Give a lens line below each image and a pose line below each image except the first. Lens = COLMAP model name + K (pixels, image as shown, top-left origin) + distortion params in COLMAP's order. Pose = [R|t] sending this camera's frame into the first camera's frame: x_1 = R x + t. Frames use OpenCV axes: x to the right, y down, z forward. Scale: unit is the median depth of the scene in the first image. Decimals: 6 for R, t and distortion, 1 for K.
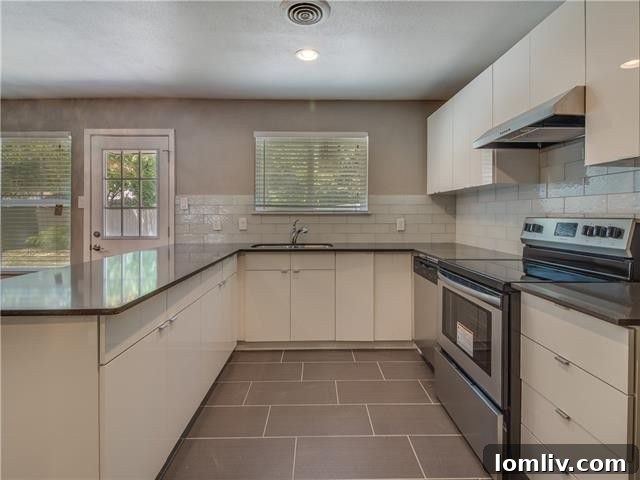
lens RADIAL K [[335.0, 0, 321.3], [0, 335.0, 216.8], [0, 0, 1]] dist [-0.001252, -0.001019]
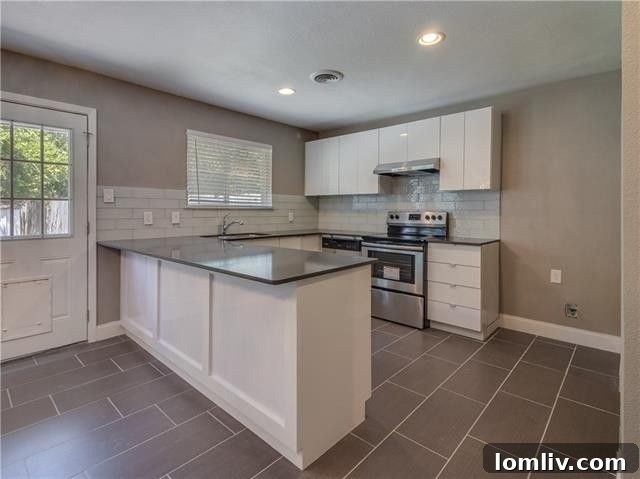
lens RADIAL K [[328.1, 0, 321.6], [0, 328.1, 212.0], [0, 0, 1]] dist [0.023978, 0.000000]
pose [[0.688069, 0.001543, 0.725644, -0.783452], [-0.001630, 0.999999, -0.000580, 0.004130], [-0.725644, -0.000784, 0.688070, -0.019095]]
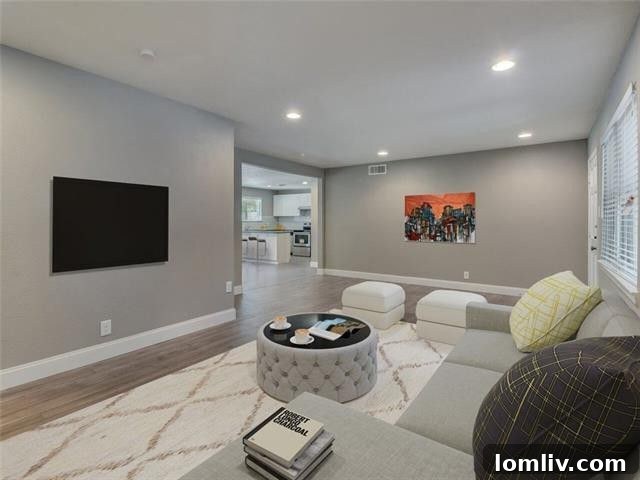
lens RADIAL K [[335.0, 0, 321.3], [0, 335.0, 216.8], [0, 0, 1]] dist [-0.001252, -0.001019]
pose [[0.591750, 0.018825, 0.805901, -2.792068], [0.002037, 0.999689, -0.024848, 0.038000], [-0.806119, 0.016346, 0.591528, -1.908938]]
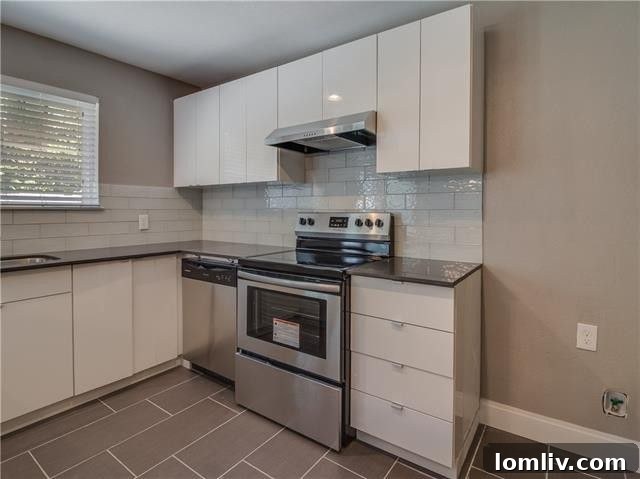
lens RADIAL K [[335.0, 0, 321.3], [0, 335.0, 216.3], [0, 0, 1]] dist [-0.001252, -0.001019]
pose [[0.592065, -0.014345, 0.805762, -0.199054], [0.003558, 0.999878, 0.015187, -0.002115], [-0.805882, -0.006124, 0.592044, 0.197704]]
